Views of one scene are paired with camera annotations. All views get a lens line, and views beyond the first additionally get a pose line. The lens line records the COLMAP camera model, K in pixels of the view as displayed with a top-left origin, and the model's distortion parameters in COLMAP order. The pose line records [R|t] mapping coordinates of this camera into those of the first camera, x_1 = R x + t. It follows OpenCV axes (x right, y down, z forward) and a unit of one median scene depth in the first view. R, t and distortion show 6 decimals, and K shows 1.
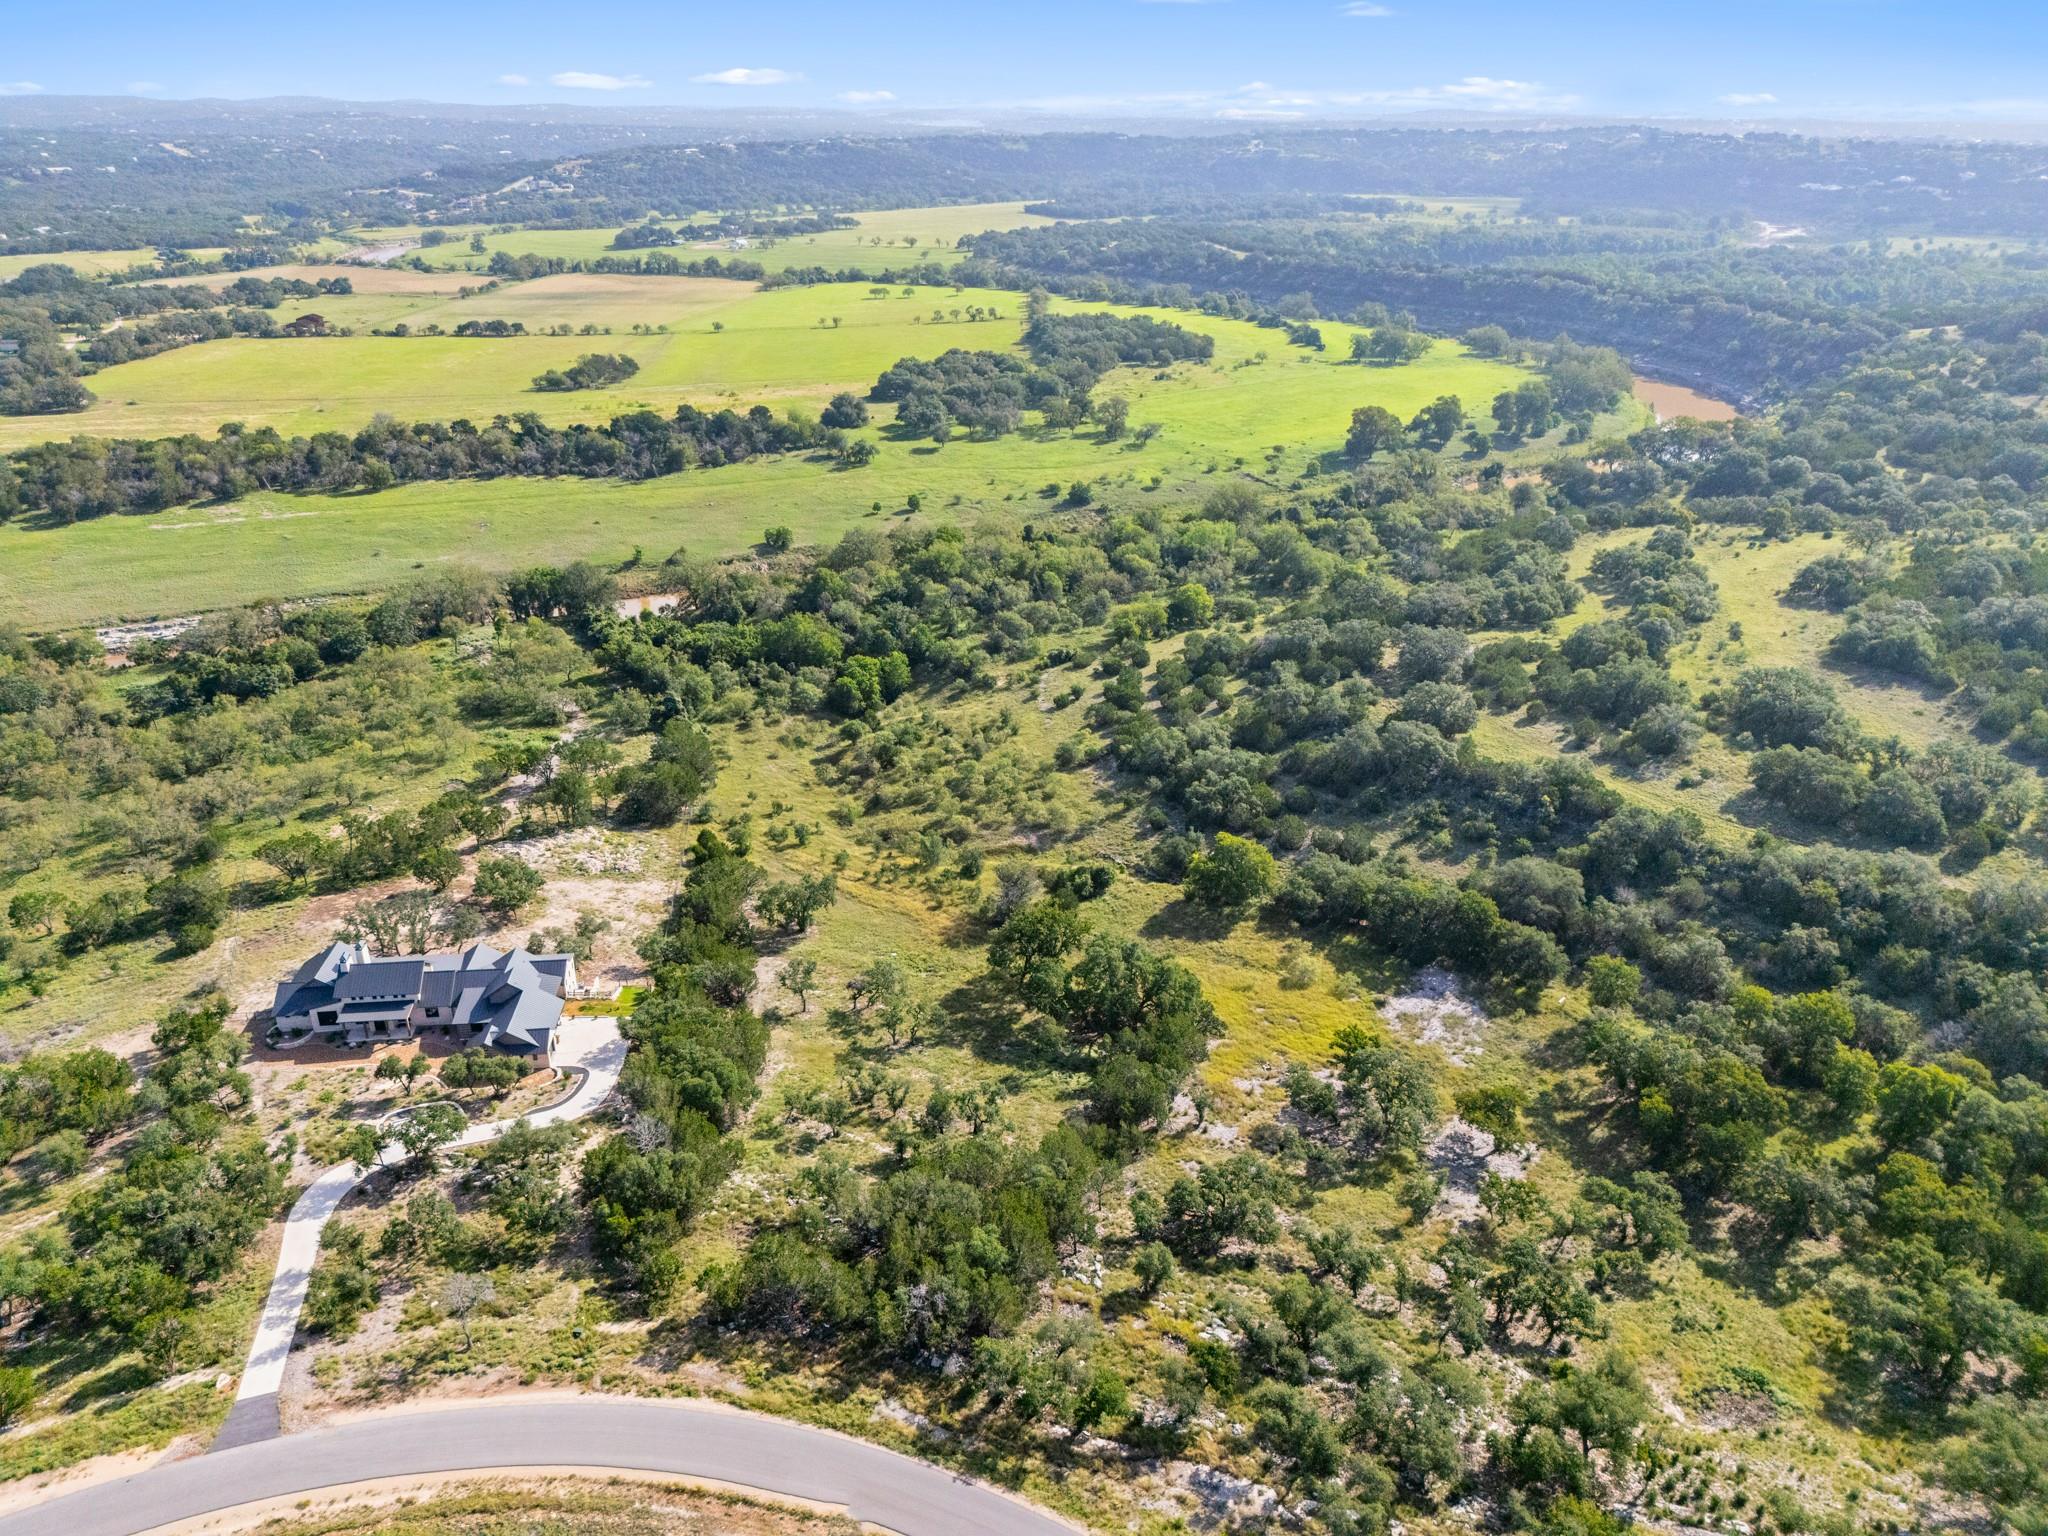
lens RADIAL K [[1505.9, 0, 1027.9], [0, 1505.9, 773.6], [0, 0, 1]] dist [0.057501, -0.039472]
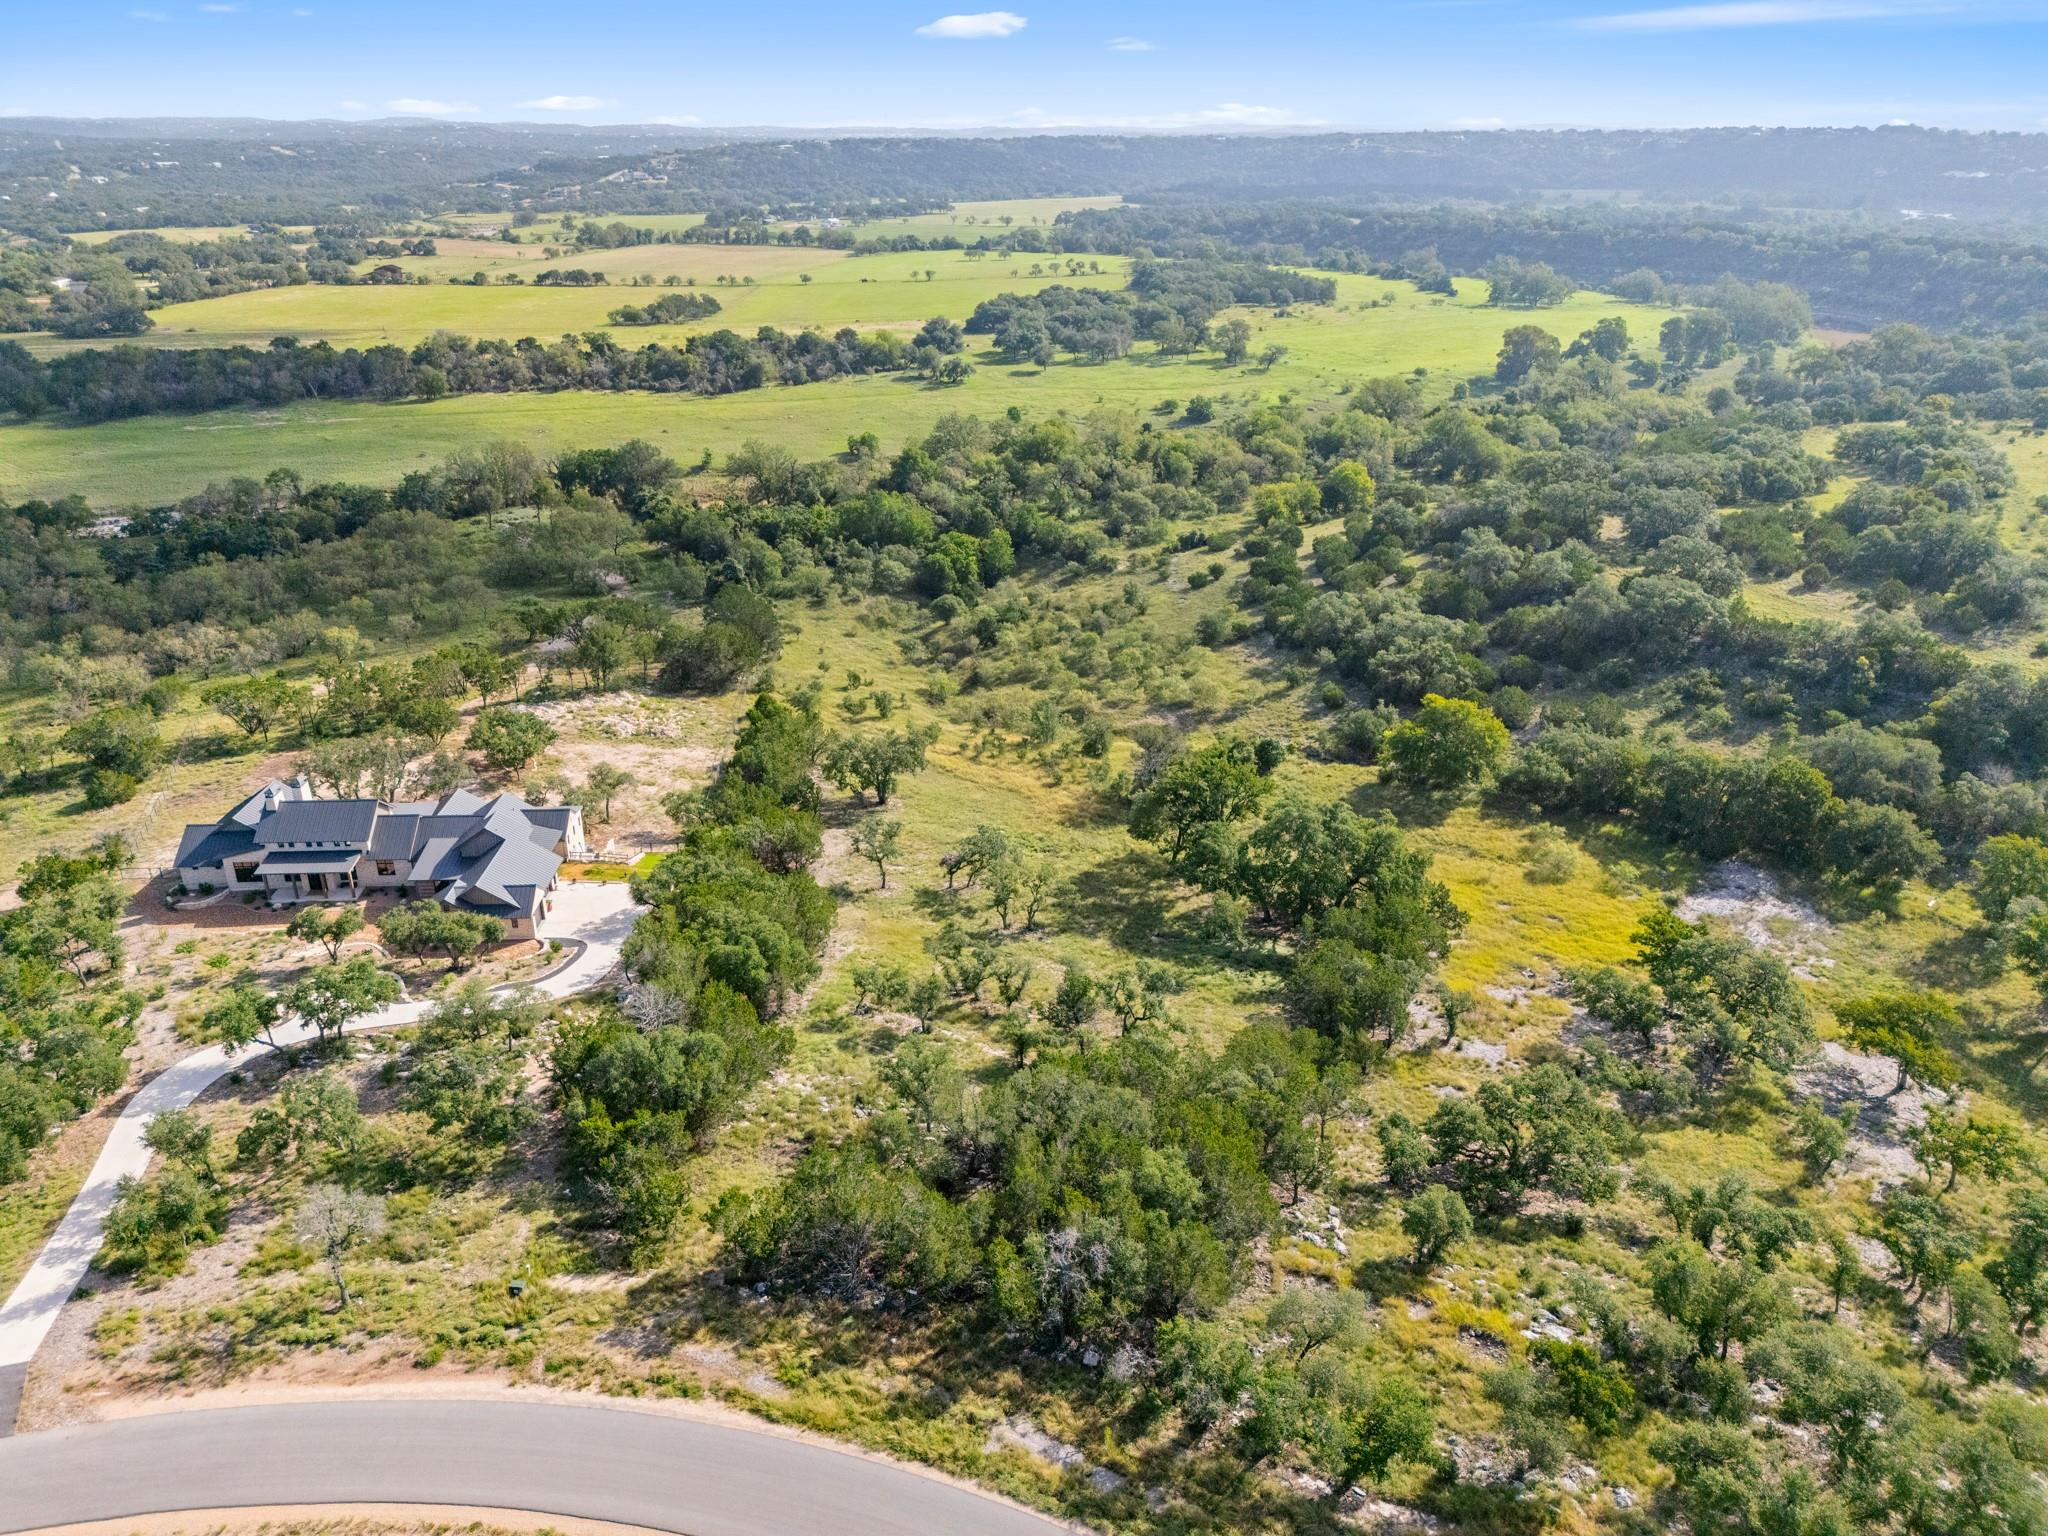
lens RADIAL K [[1505.9, 0, 1026.5], [0, 1505.9, 769.3], [0, 0, 1]] dist [0.057501, -0.039472]
pose [[0.998387, 0.018452, -0.053692, -0.035844], [-0.019431, 0.999653, -0.017766, 0.101334], [0.053346, 0.018780, 0.998399, 0.240656]]
